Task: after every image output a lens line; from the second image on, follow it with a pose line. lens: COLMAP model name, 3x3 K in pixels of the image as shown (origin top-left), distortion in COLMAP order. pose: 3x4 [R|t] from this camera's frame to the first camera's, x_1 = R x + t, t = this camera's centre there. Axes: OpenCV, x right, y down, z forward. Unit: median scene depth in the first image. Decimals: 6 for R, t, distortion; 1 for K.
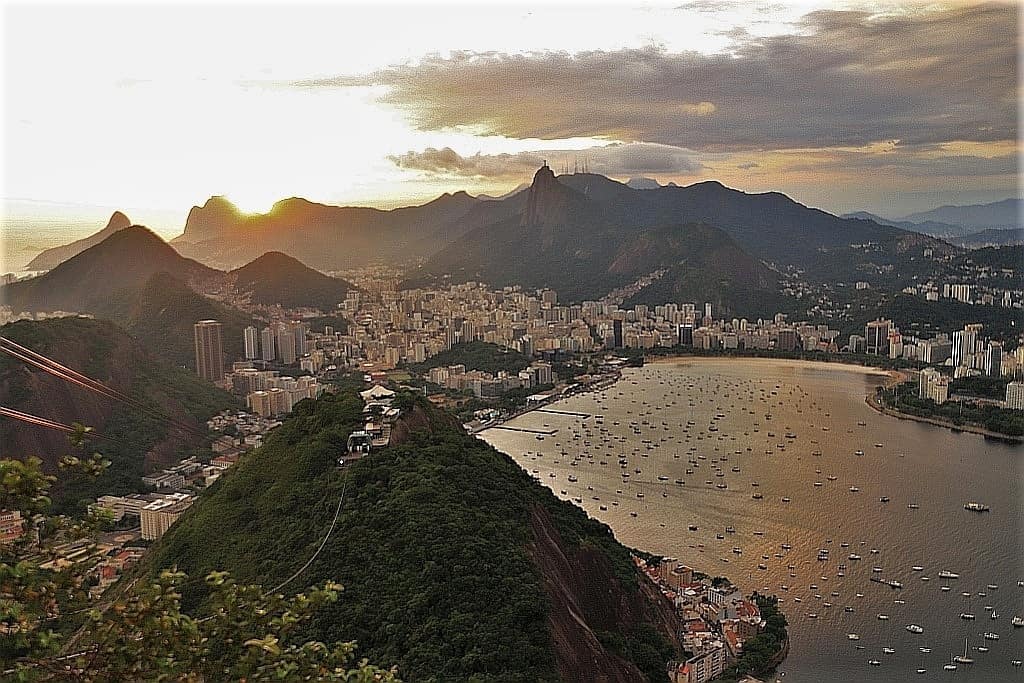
lens RADIAL K [[917.0, 0, 512.4], [0, 917.0, 348.1], [0, 0, 1]] dist [0.003846, -0.000684]
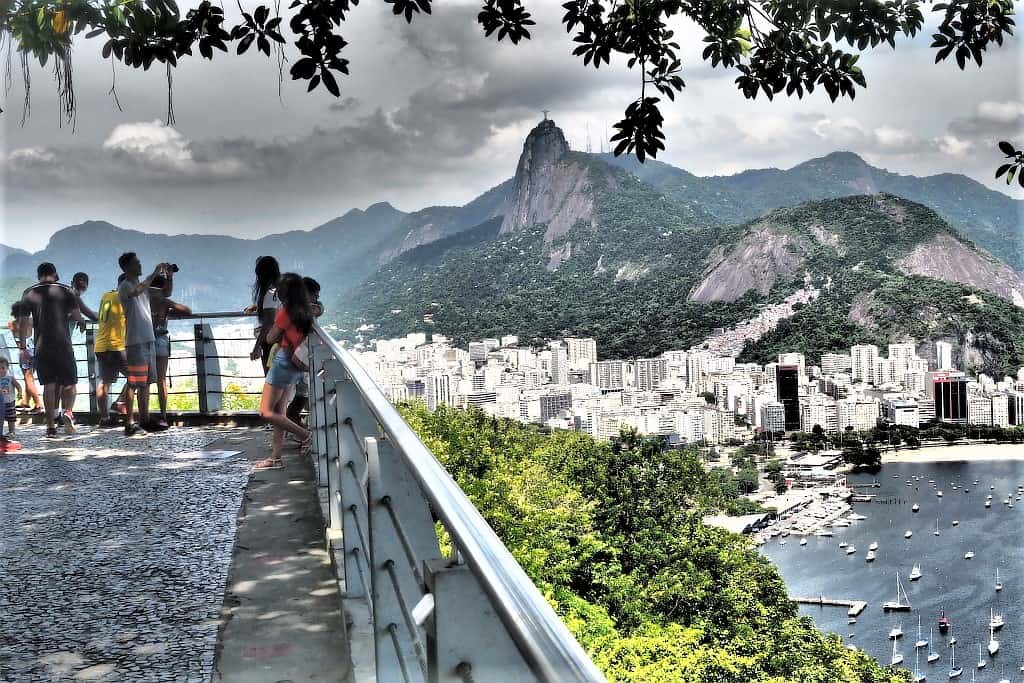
lens RADIAL K [[1577.5, 0, 516.3], [0, 1577.5, 340.3], [0, 0, 1]] dist [-0.007311, -0.016001]
pose [[0.999240, -0.026370, 0.028723, -0.040940], [0.028718, 0.995996, -0.084654, 0.019933], [-0.026376, 0.085415, 0.995996, 0.359479]]
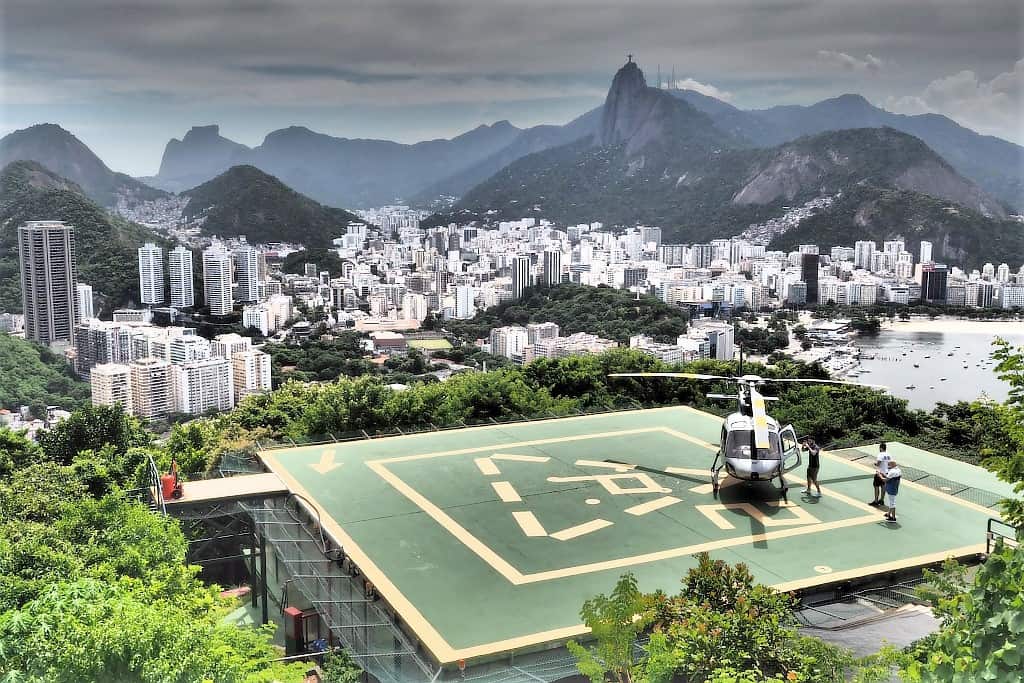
lens RADIAL K [[1142.3, 0, 516.5], [0, 1142.3, 338.1], [0, 0, 1]] dist [0.008233, -0.000138]
pose [[0.999042, 0.020559, -0.038624, -0.051002], [-0.020033, 0.999702, 0.013966, 0.018810], [0.038900, -0.013179, 0.999156, 0.371719]]
